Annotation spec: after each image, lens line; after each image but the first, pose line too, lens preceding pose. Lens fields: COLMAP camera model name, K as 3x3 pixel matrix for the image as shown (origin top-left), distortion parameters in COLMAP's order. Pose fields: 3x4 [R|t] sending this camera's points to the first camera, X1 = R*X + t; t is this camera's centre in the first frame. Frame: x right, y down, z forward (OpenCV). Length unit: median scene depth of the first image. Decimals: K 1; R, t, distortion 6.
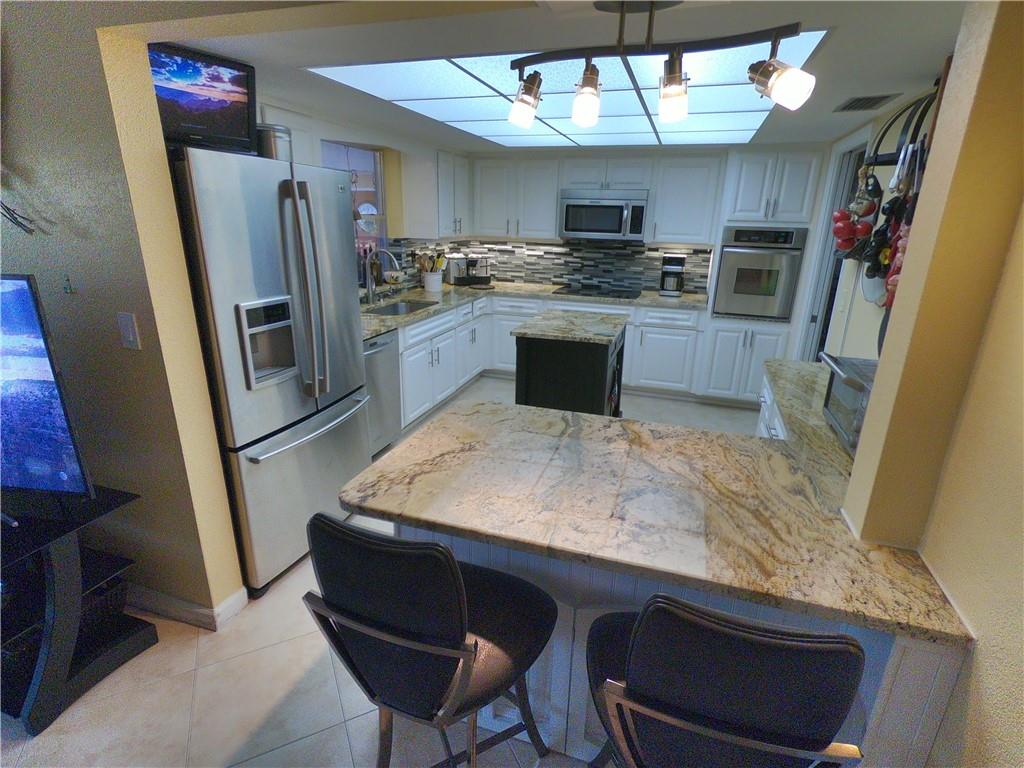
lens RADIAL K [[519.4, 0, 508.7], [0, 519.4, 383.6], [0, 0, 1]] dist [0.003570, 0.000266]
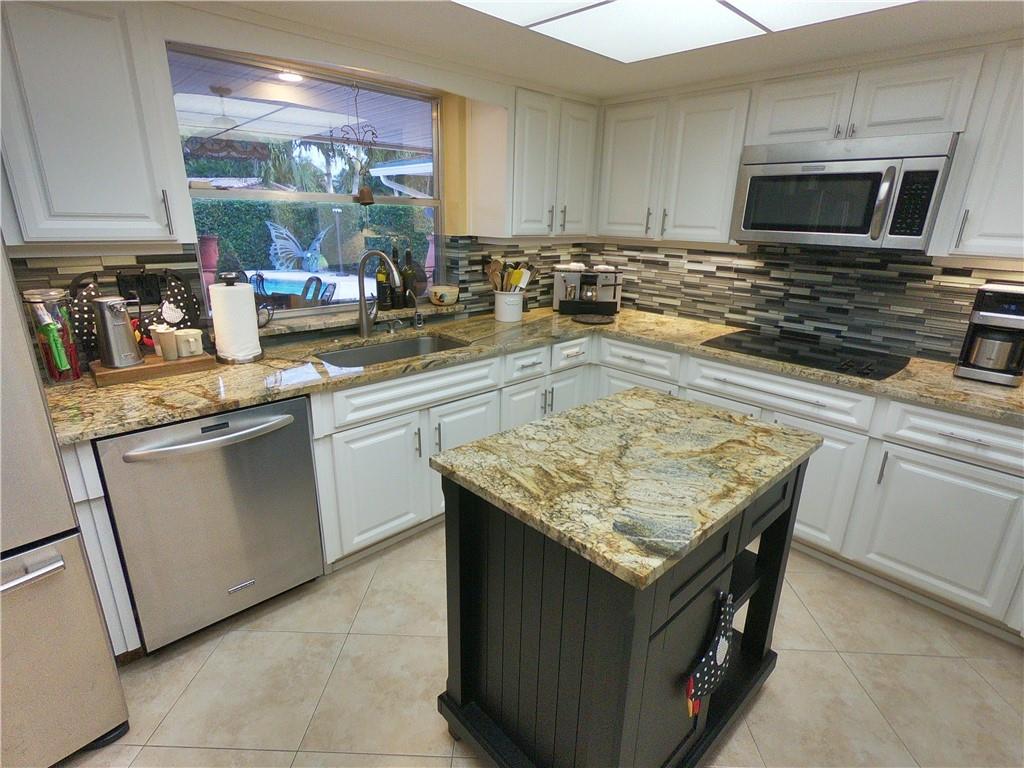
lens RADIAL K [[519.4, 0, 513.6], [0, 519.4, 384.1], [0, 0, 1]] dist [0.003570, 0.000266]
pose [[0.881373, 0.145432, -0.449479, 0.156932], [-0.149731, 0.988380, 0.026192, -0.116103], [0.448065, 0.044216, 0.892907, 0.428638]]
